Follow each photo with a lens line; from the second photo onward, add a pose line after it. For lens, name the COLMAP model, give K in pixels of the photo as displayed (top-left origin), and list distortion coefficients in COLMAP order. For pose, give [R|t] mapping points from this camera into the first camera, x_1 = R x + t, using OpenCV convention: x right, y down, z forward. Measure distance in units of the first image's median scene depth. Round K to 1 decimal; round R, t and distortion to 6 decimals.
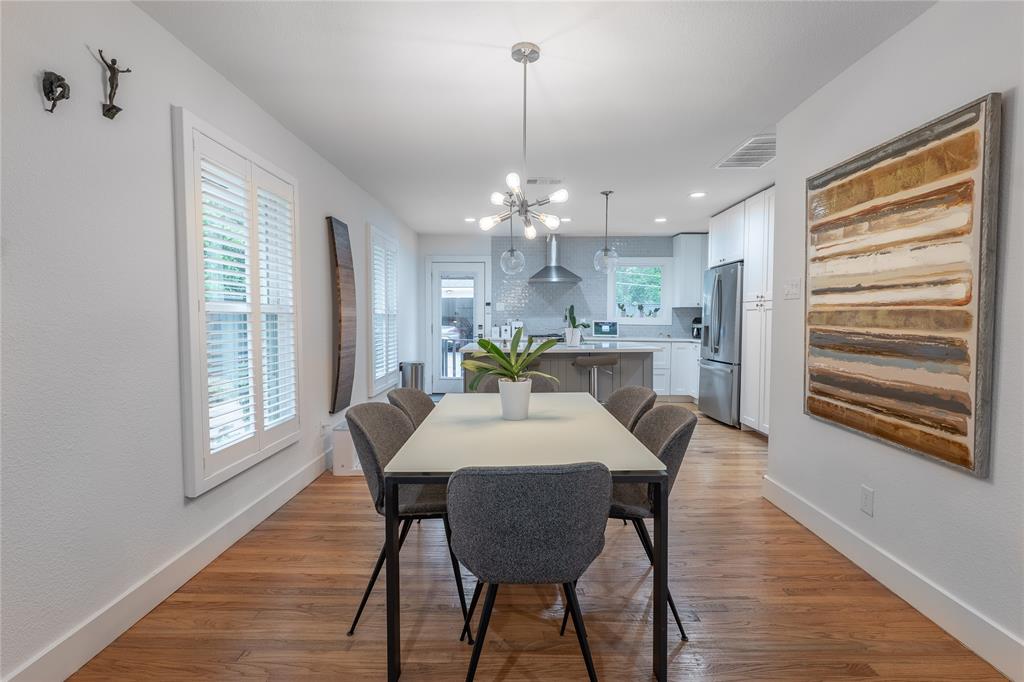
lens RADIAL K [[461.1, 0, 508.2], [0, 461.1, 336.2], [0, 0, 1]] dist [0.002293, -0.000176]
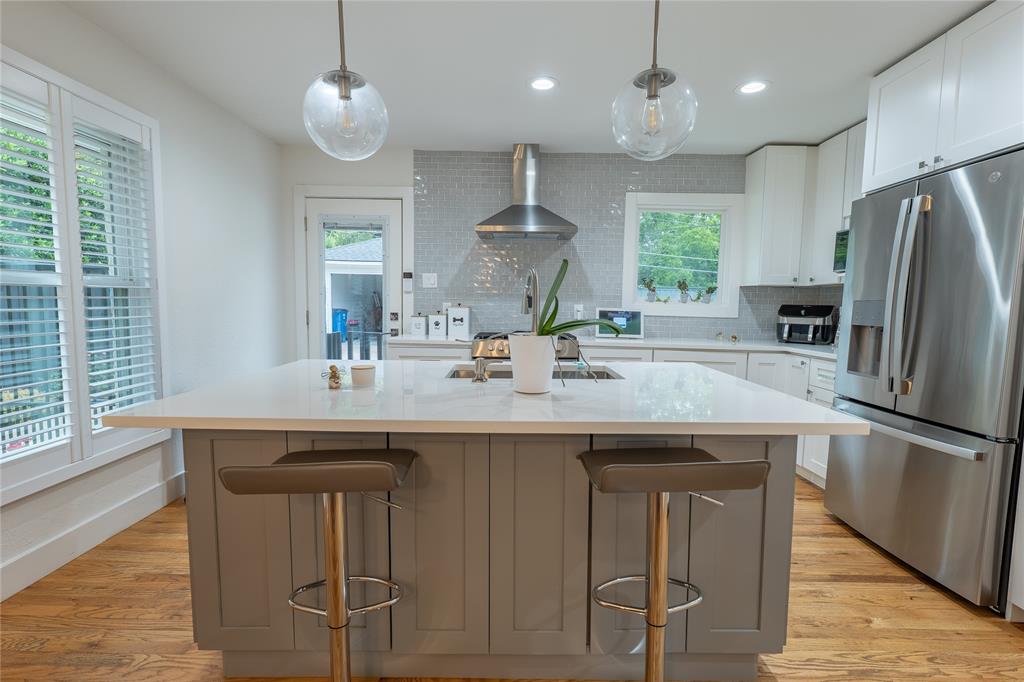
lens RADIAL K [[461.1, 0, 508.5], [0, 461.1, 345.7], [0, 0, 1]] dist [0.002293, -0.000176]
pose [[0.999912, 0.012955, 0.002761, 0.077436], [-0.013092, 0.998281, 0.057136, -0.018540], [-0.002016, -0.057167, 0.998363, 0.446476]]
